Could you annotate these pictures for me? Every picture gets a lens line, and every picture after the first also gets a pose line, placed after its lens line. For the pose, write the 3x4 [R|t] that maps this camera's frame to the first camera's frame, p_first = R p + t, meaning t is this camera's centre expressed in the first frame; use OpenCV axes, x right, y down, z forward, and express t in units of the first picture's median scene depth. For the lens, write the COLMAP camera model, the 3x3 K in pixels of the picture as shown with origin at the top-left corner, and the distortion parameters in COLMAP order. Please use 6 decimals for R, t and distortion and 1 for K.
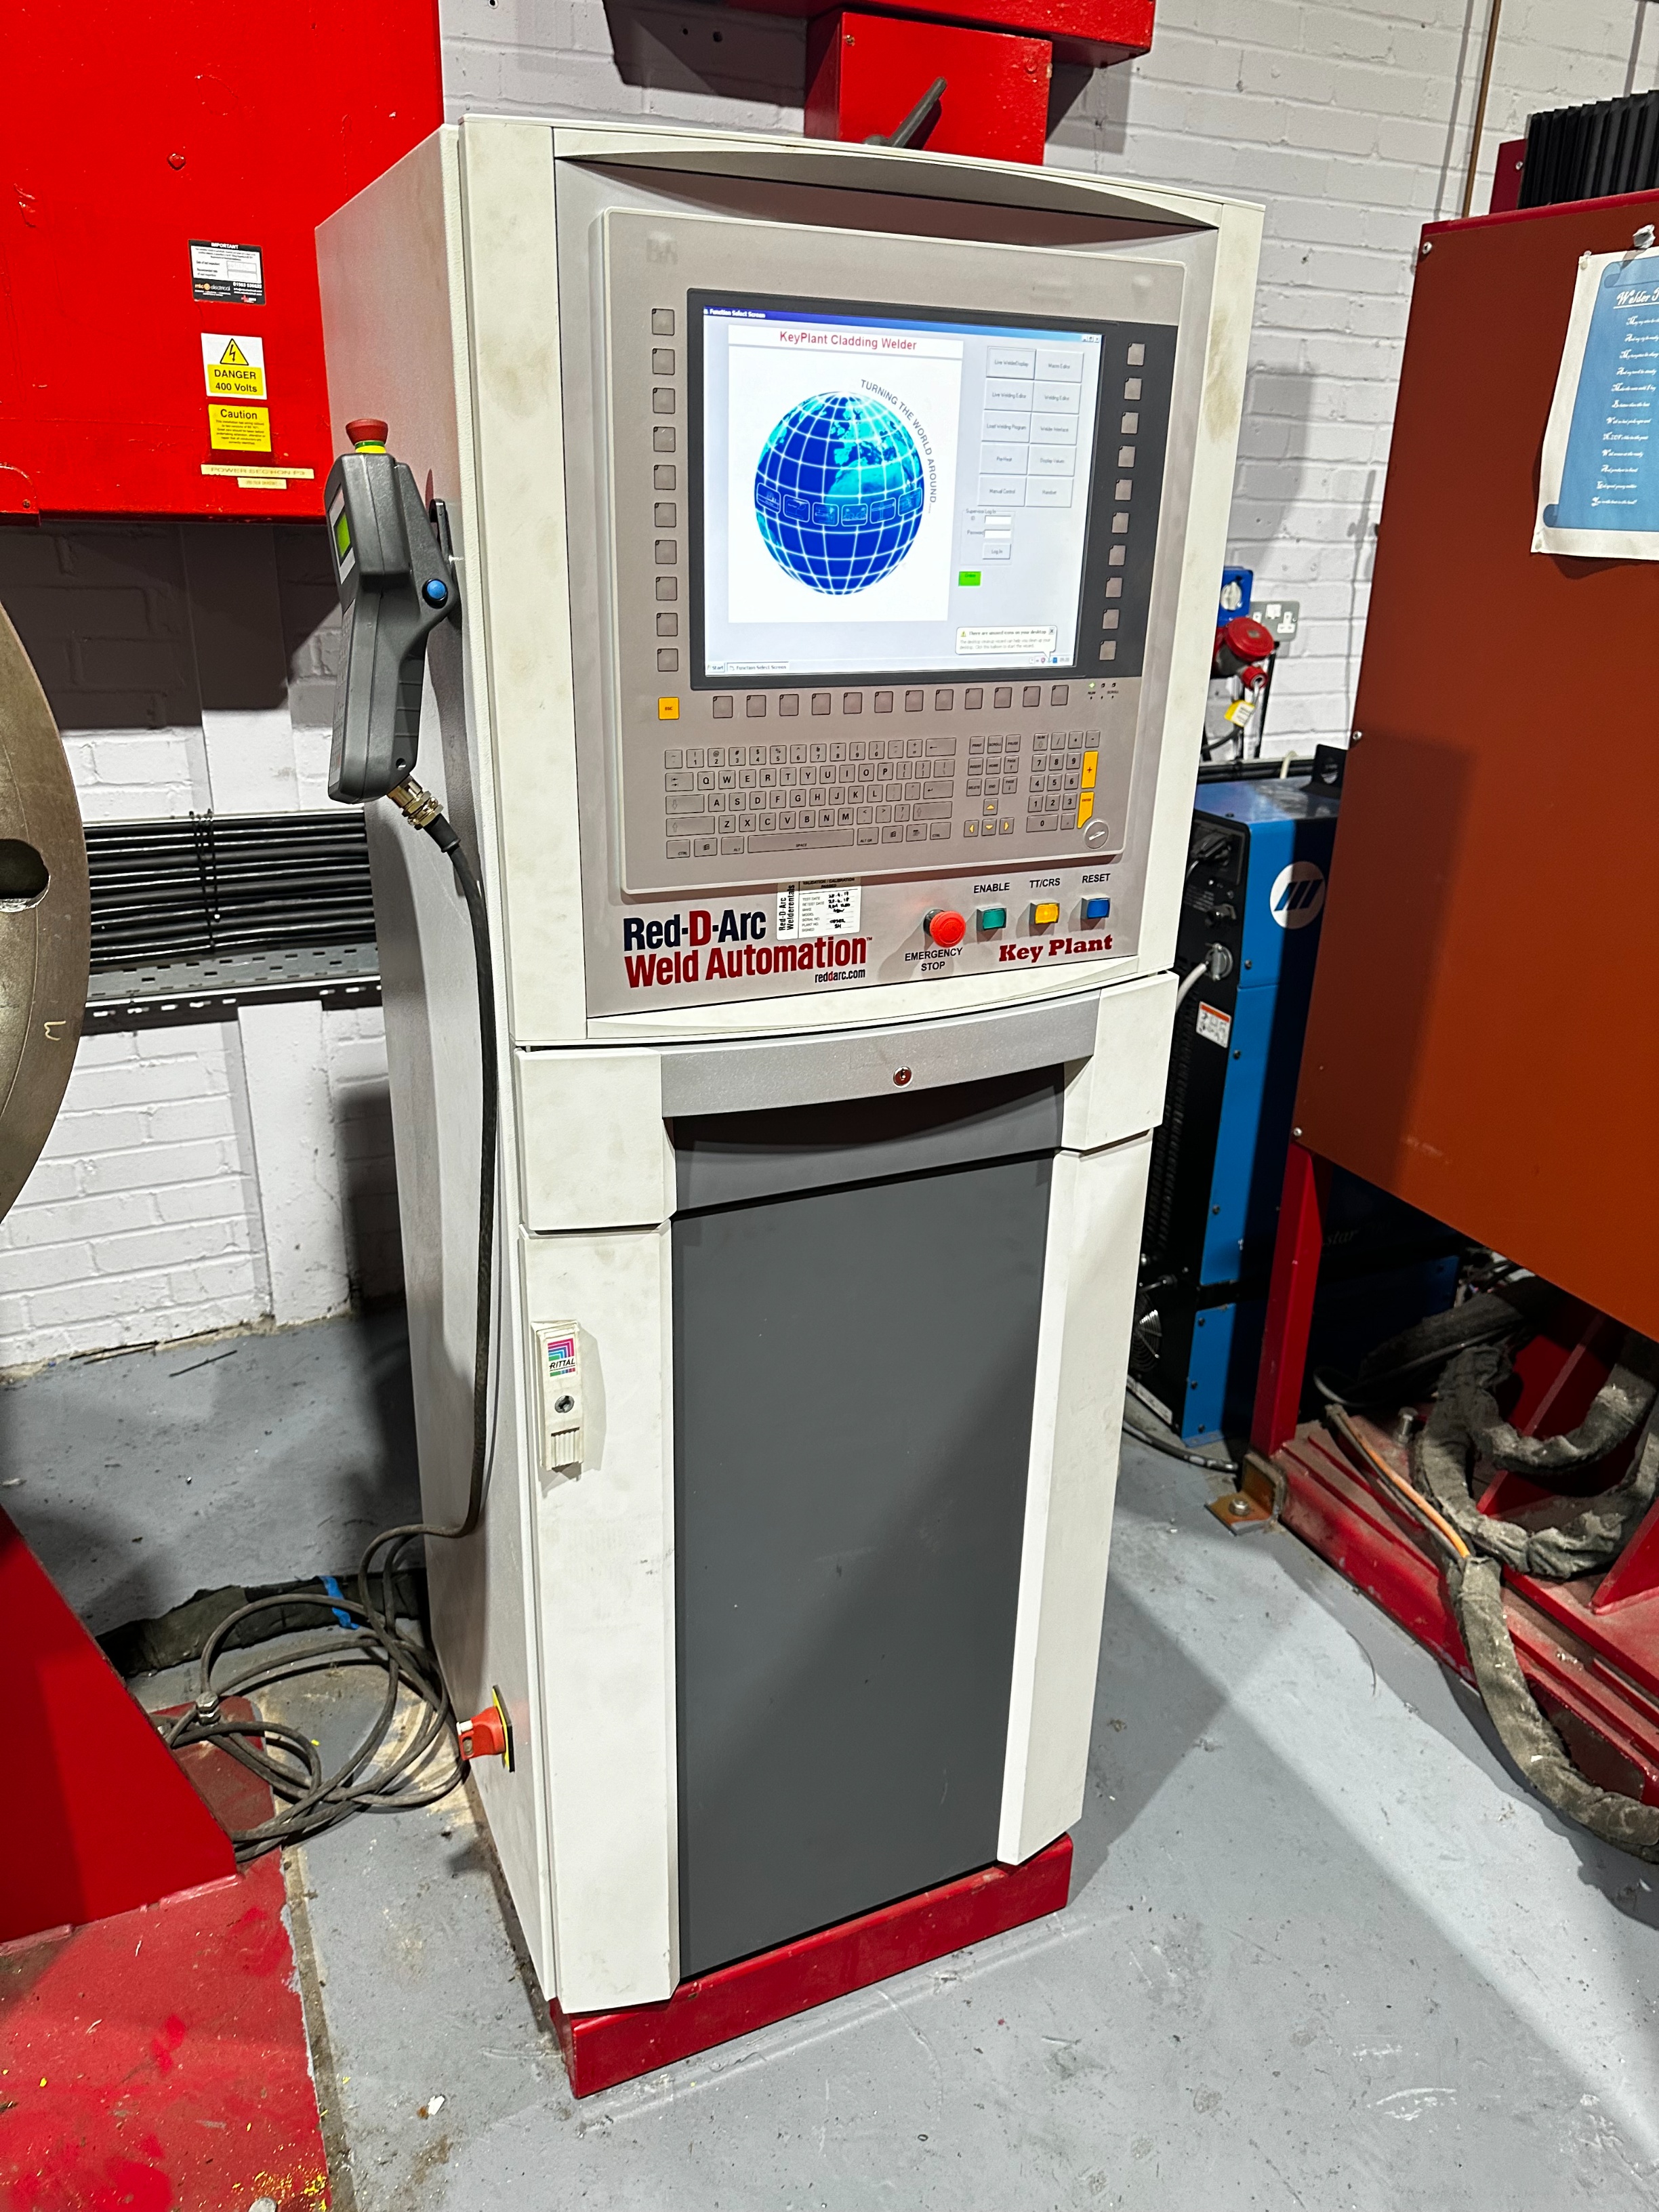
lens RADIAL K [[1556.5, 0, 843.3], [0, 1556.5, 1097.6], [0, 0, 1]] dist [0.064493, -0.091478]
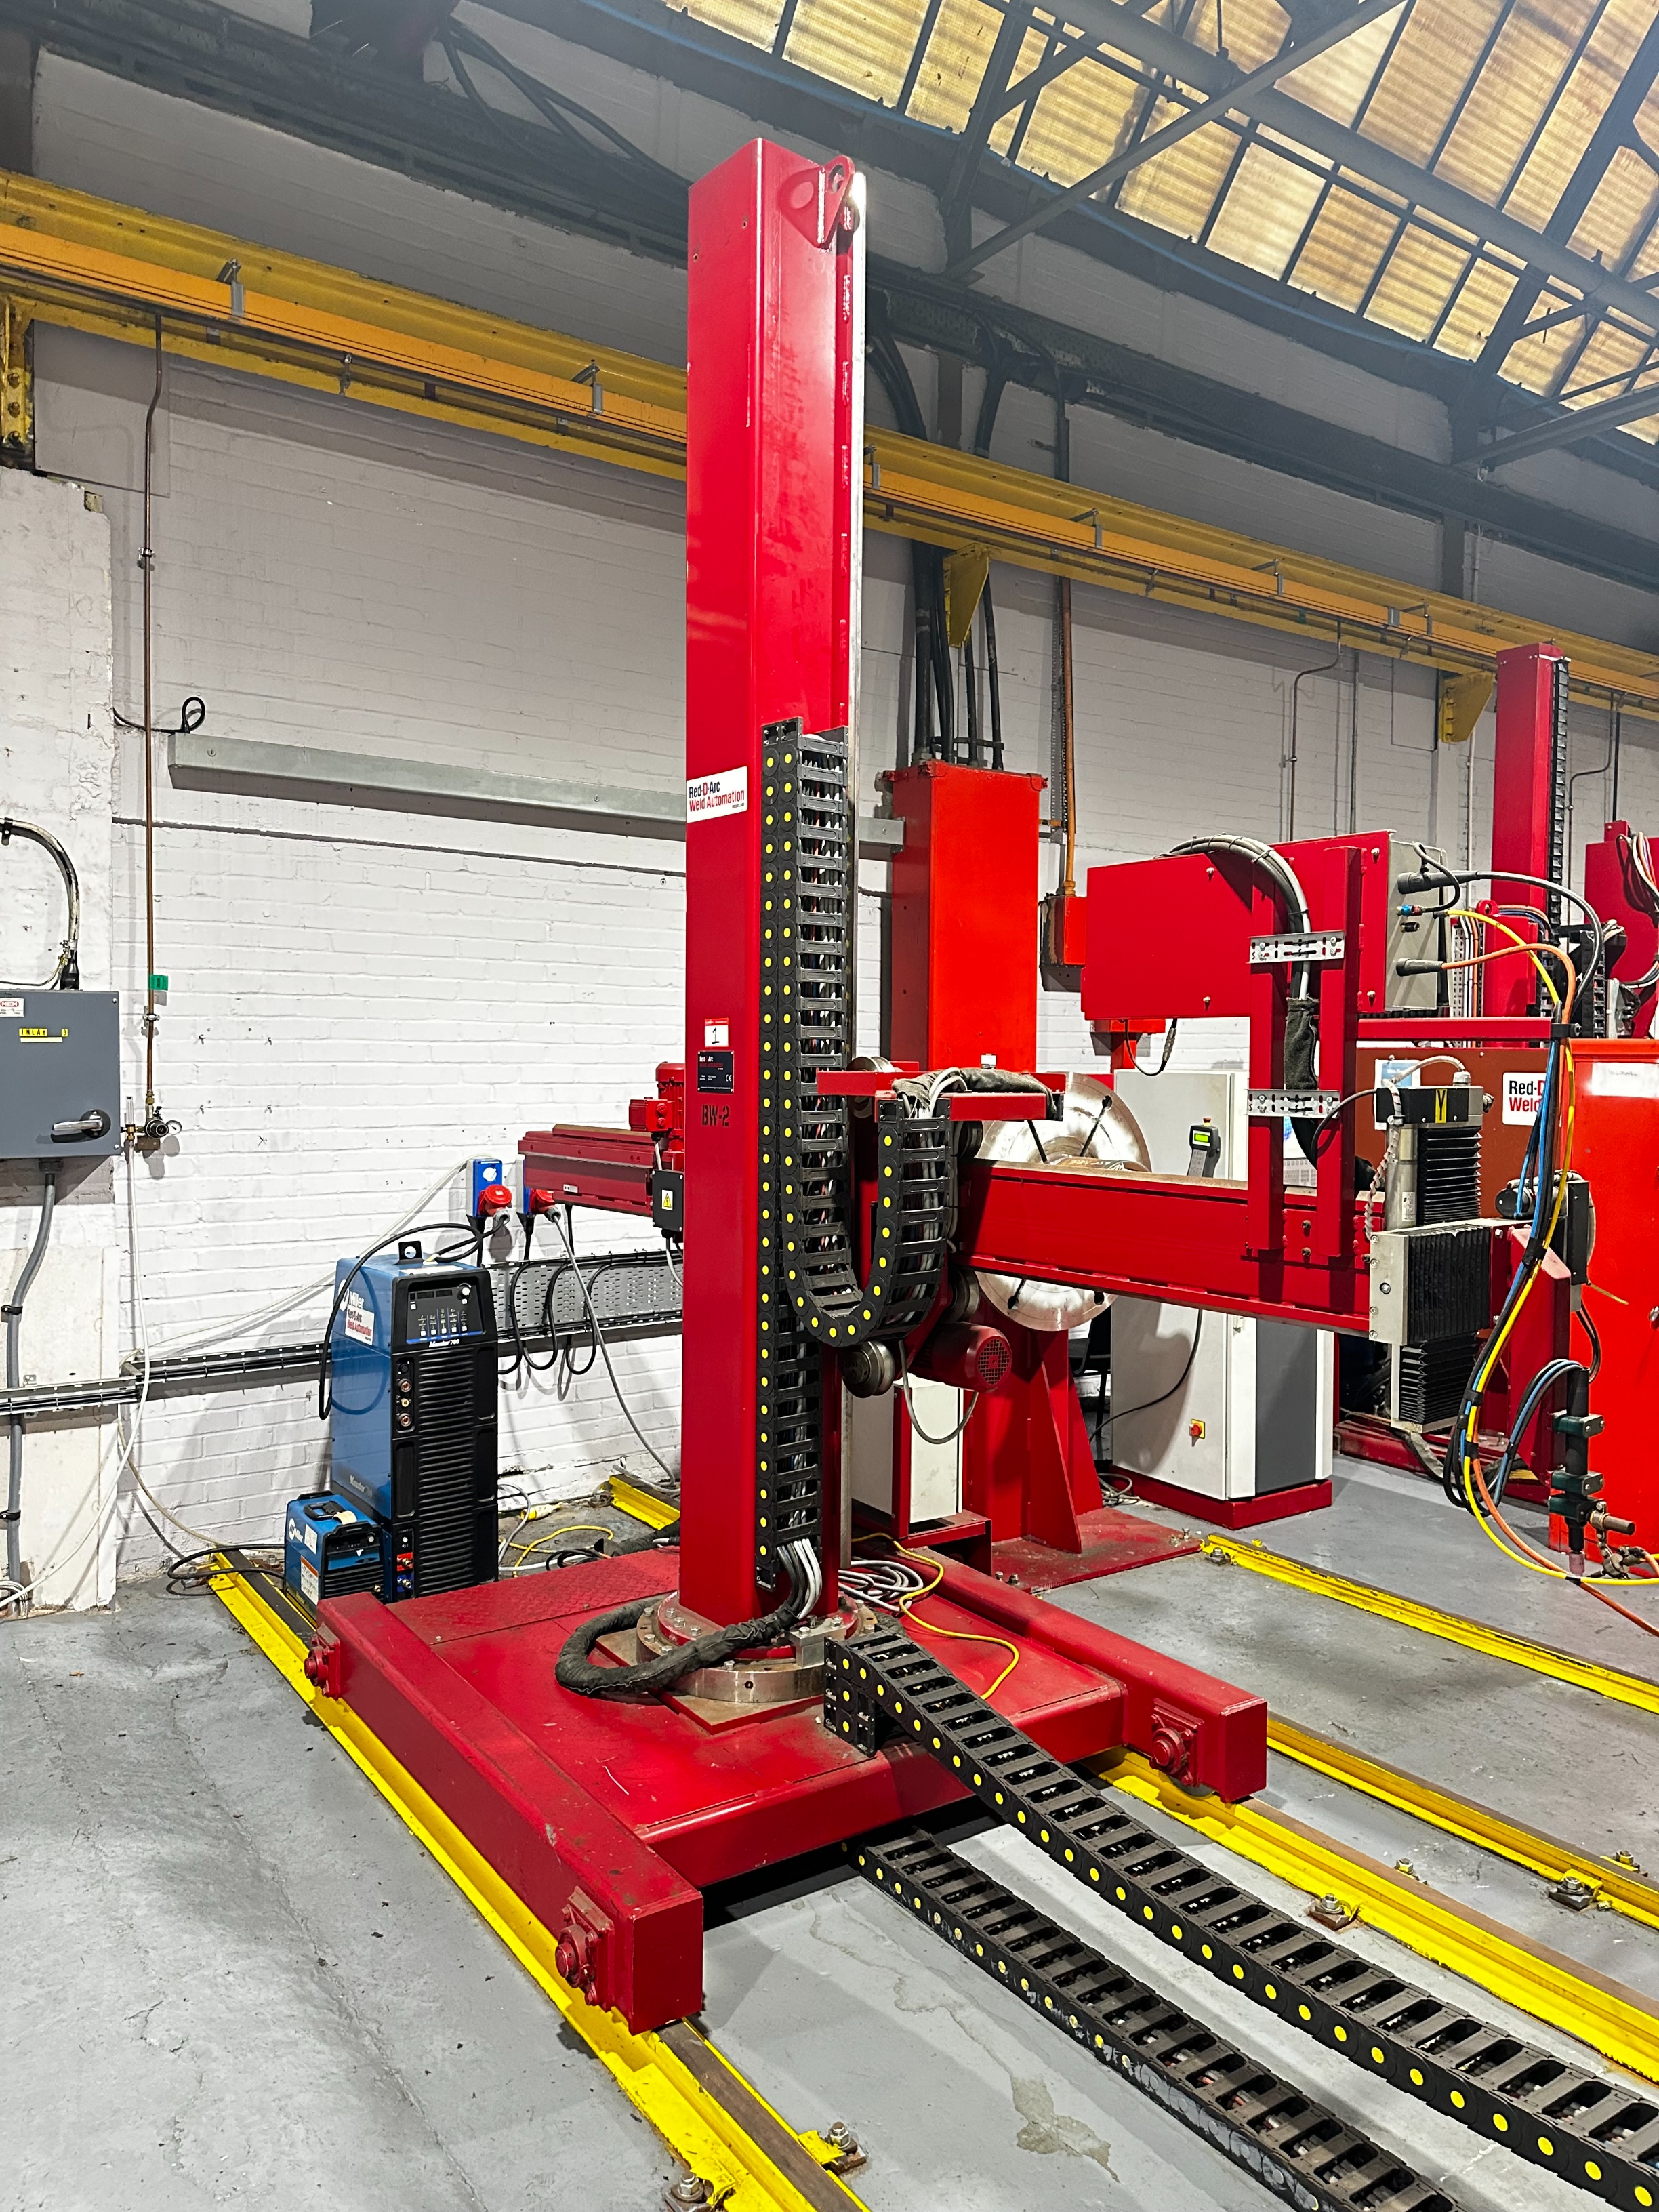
lens RADIAL K [[1541.1, 0, 824.1], [0, 1541.1, 1103.9], [0, 0, 1]] dist [0.070921, -0.000330]
pose [[0.983197, -0.028844, 0.180252, -2.238035], [0.087095, 0.941922, -0.324341, 1.013750], [-0.160428, 0.334591, 0.928607, -3.336885]]
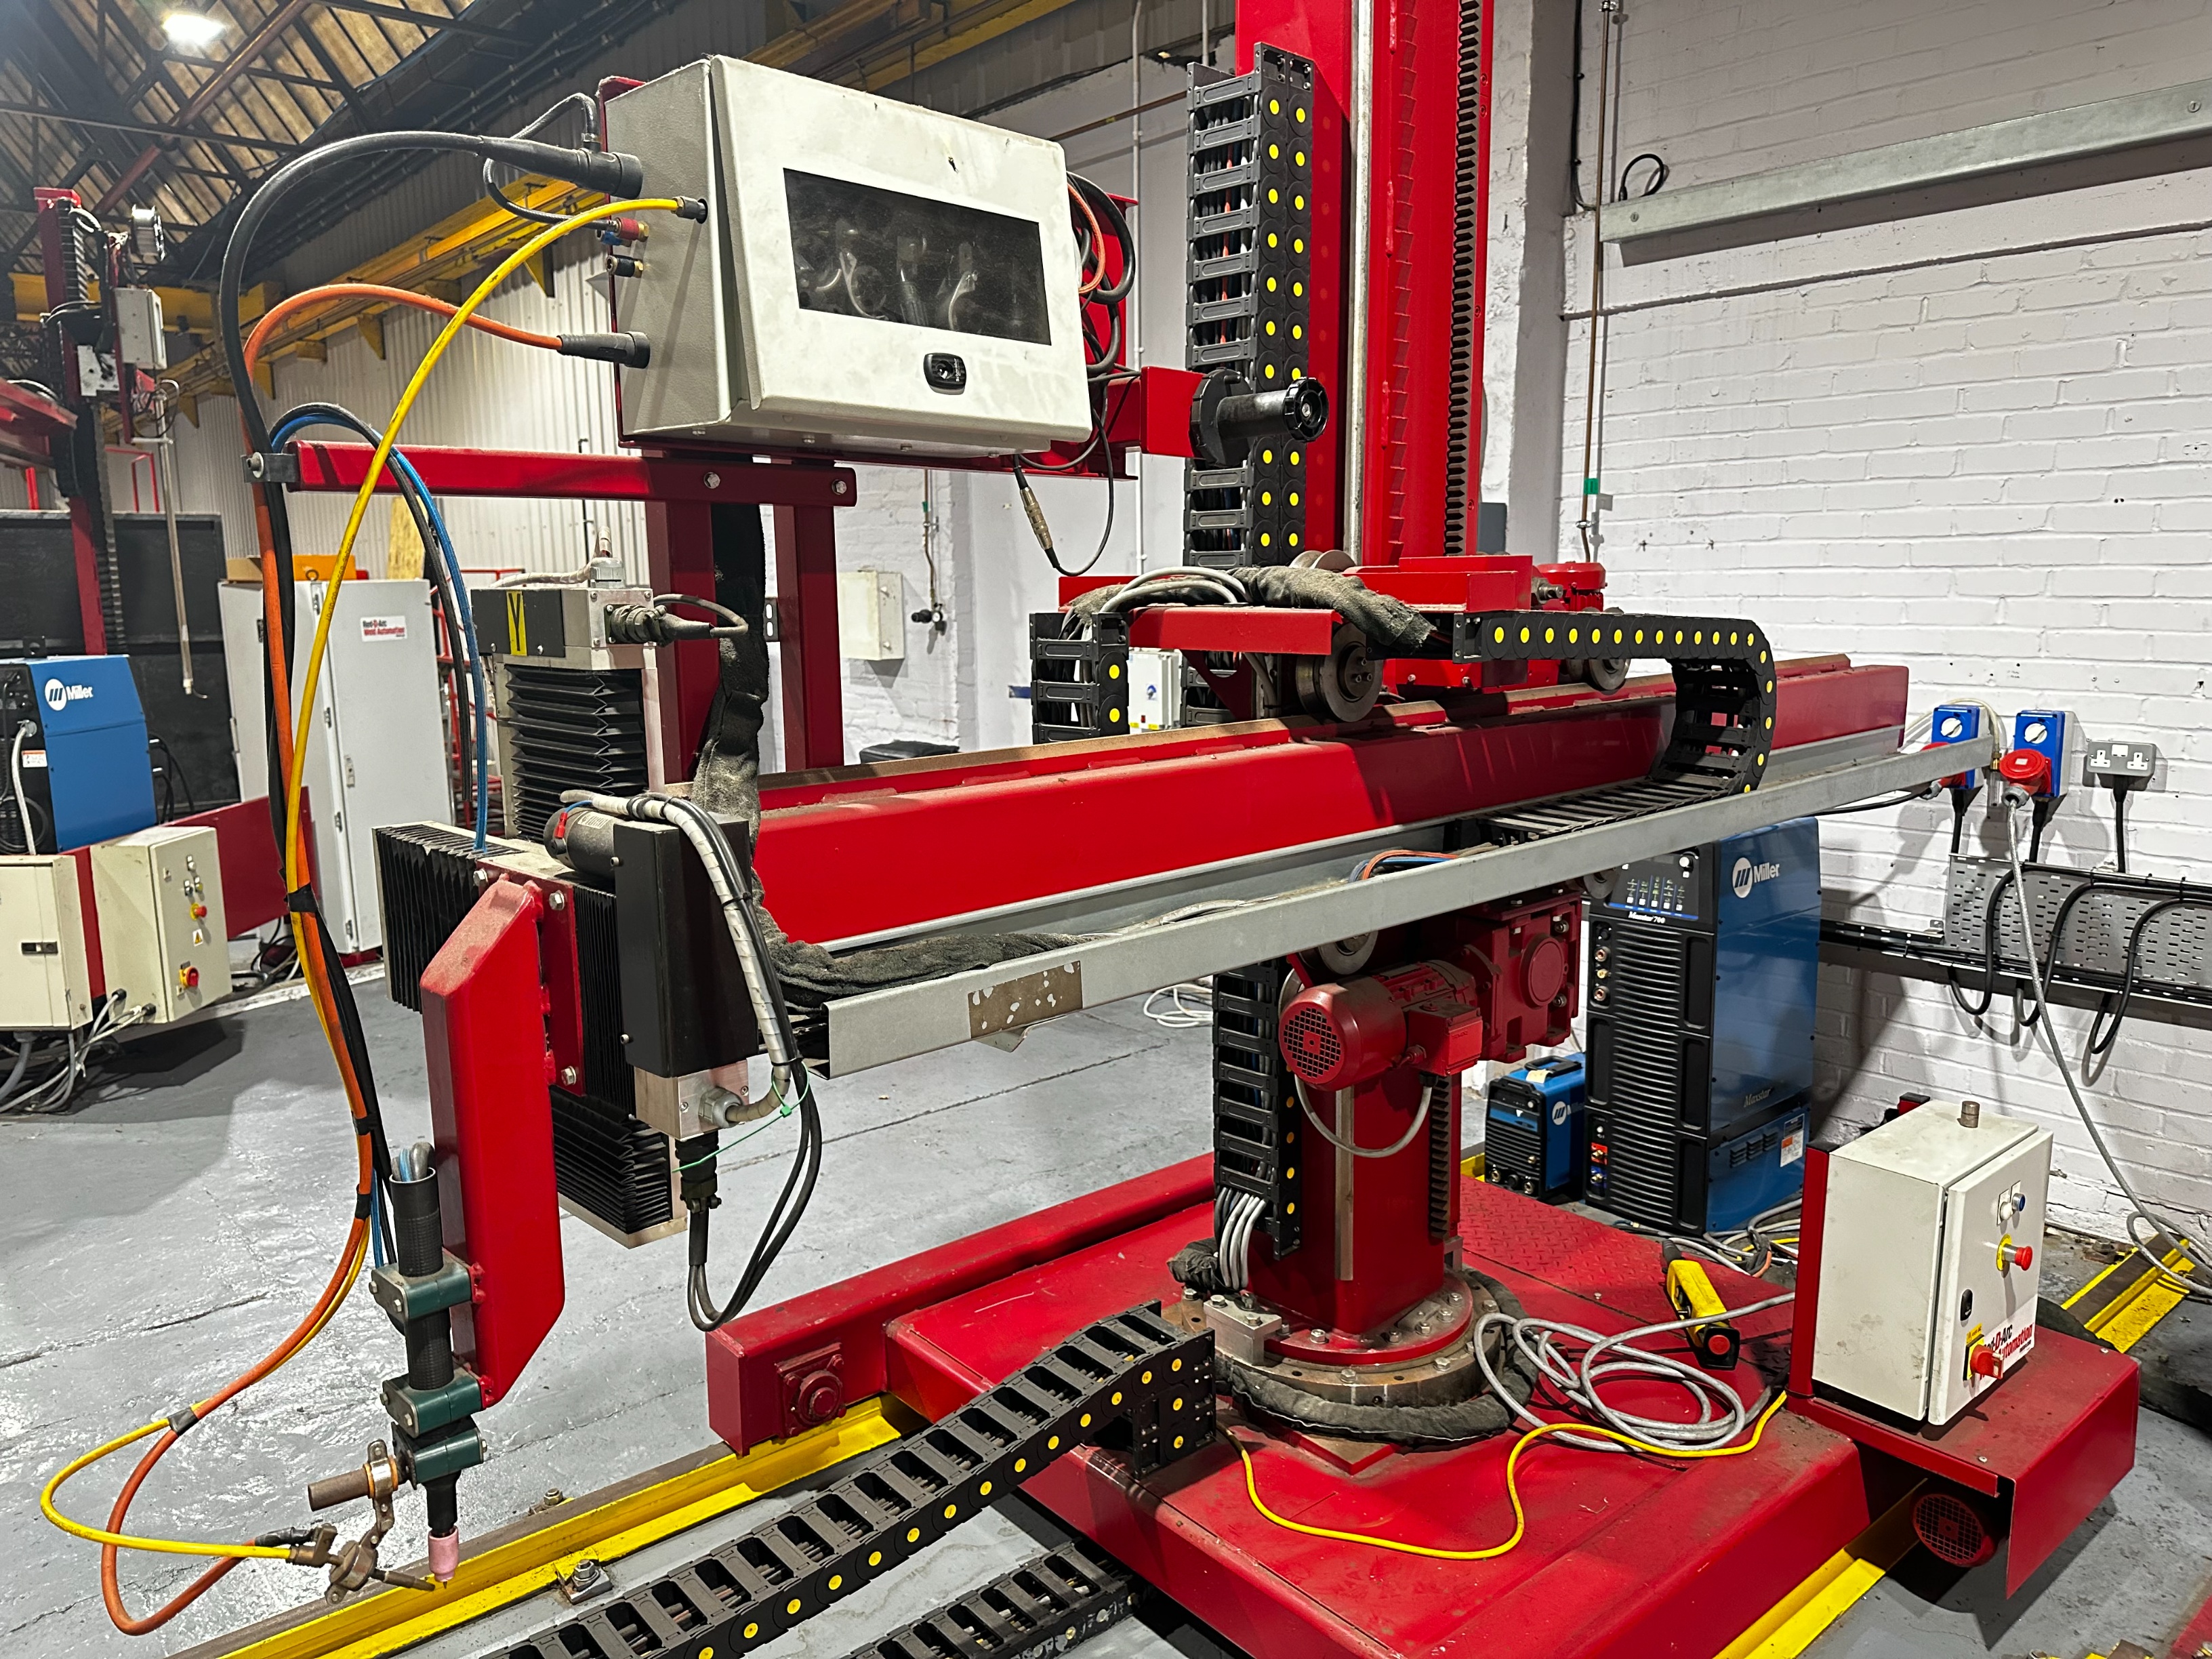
lens RADIAL K [[1556.5, 0, 1089.5], [0, 1556.5, 832.7], [0, 0, 1]] dist [0.064493, -0.091478]
pose [[0.268280, 0.121781, -0.955613, 0.311351], [-0.333951, 0.942223, 0.026320, 0.346522], [0.903605, 0.312067, 0.293448, -1.333128]]
